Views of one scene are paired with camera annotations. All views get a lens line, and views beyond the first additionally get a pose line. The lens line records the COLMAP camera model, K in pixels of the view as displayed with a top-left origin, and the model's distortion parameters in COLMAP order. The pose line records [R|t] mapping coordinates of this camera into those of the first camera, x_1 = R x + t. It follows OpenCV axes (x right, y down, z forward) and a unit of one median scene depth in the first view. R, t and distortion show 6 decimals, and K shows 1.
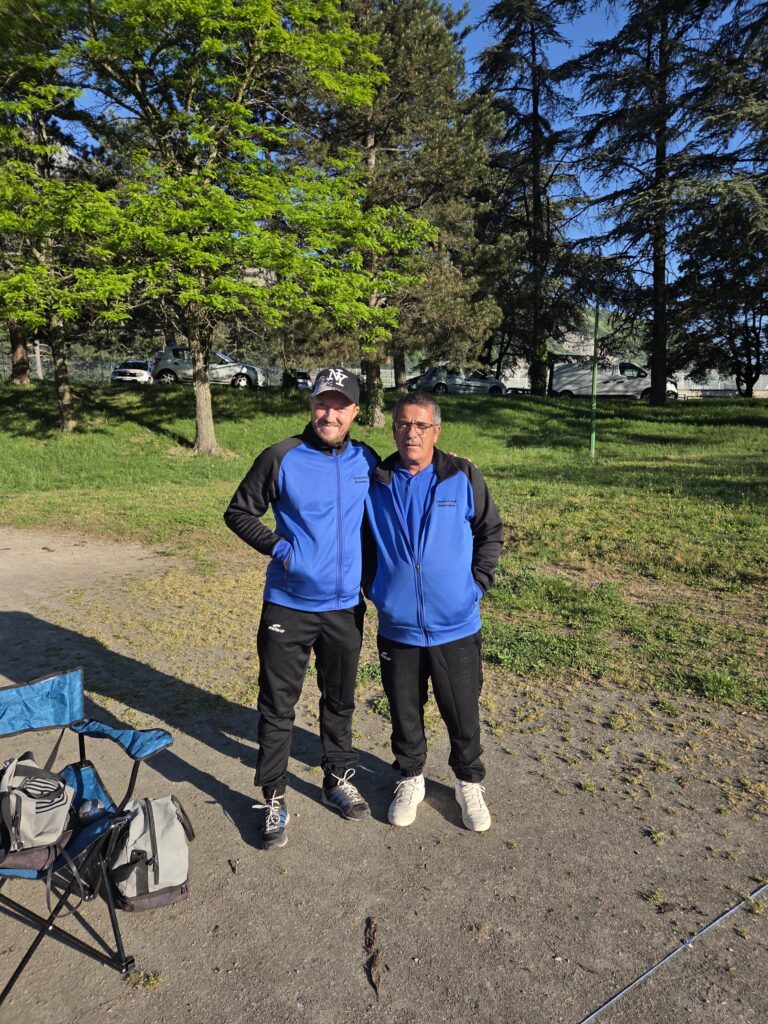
lens RADIAL K [[671.7, 0, 388.0], [0, 671.7, 516.1], [0, 0, 1]] dist [0.012523, -0.022713]
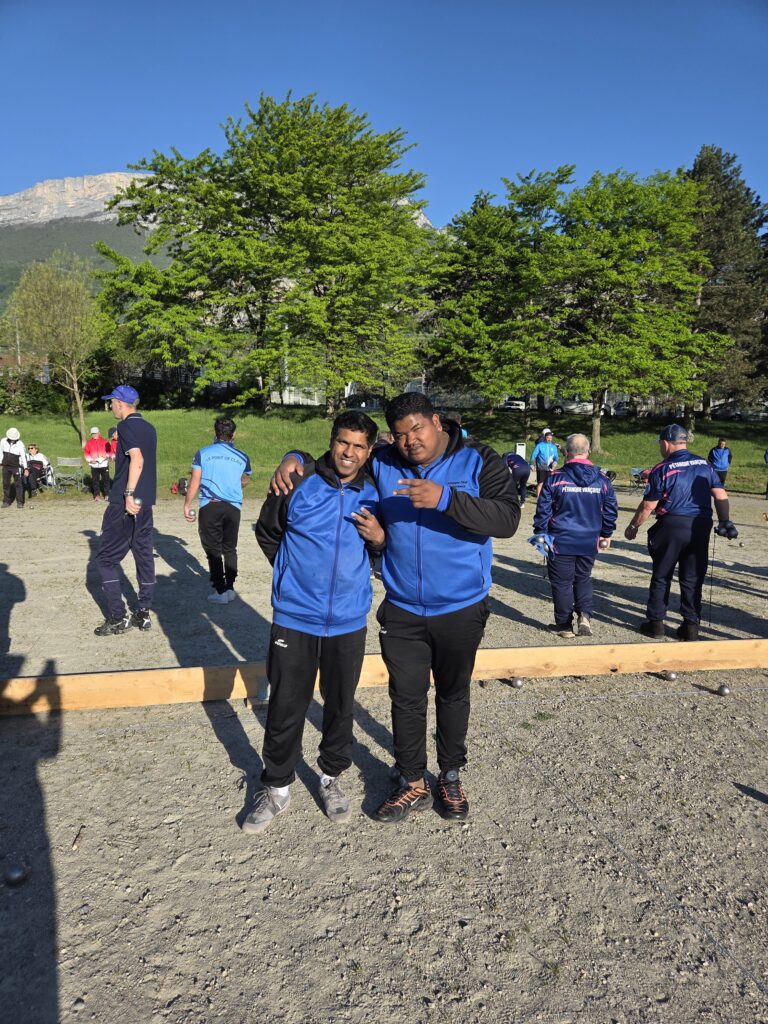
lens RADIAL K [[671.7, 0, 375.6], [0, 671.7, 521.1], [0, 0, 1]] dist [0.012523, -0.022713]
pose [[0.907682, 0.075853, -0.412747, -0.021422], [-0.079772, 0.996783, 0.007755, 0.135111], [0.412008, 0.025887, 0.910813, -1.011802]]
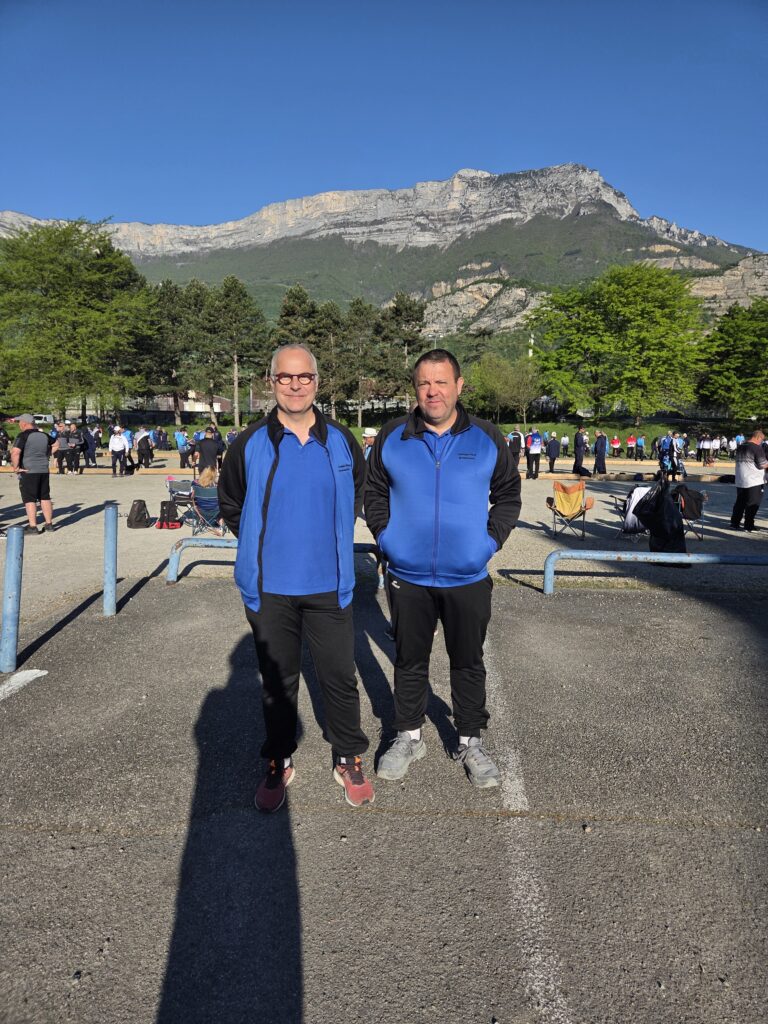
lens RADIAL K [[671.7, 0, 385.7], [0, 671.7, 510.7], [0, 0, 1]] dist [0.012523, -0.022713]
pose [[0.766238, 0.099506, -0.634805, 0.350414], [-0.114677, 0.993253, 0.017273, 0.428035], [0.632241, 0.059562, 0.772479, -3.139975]]
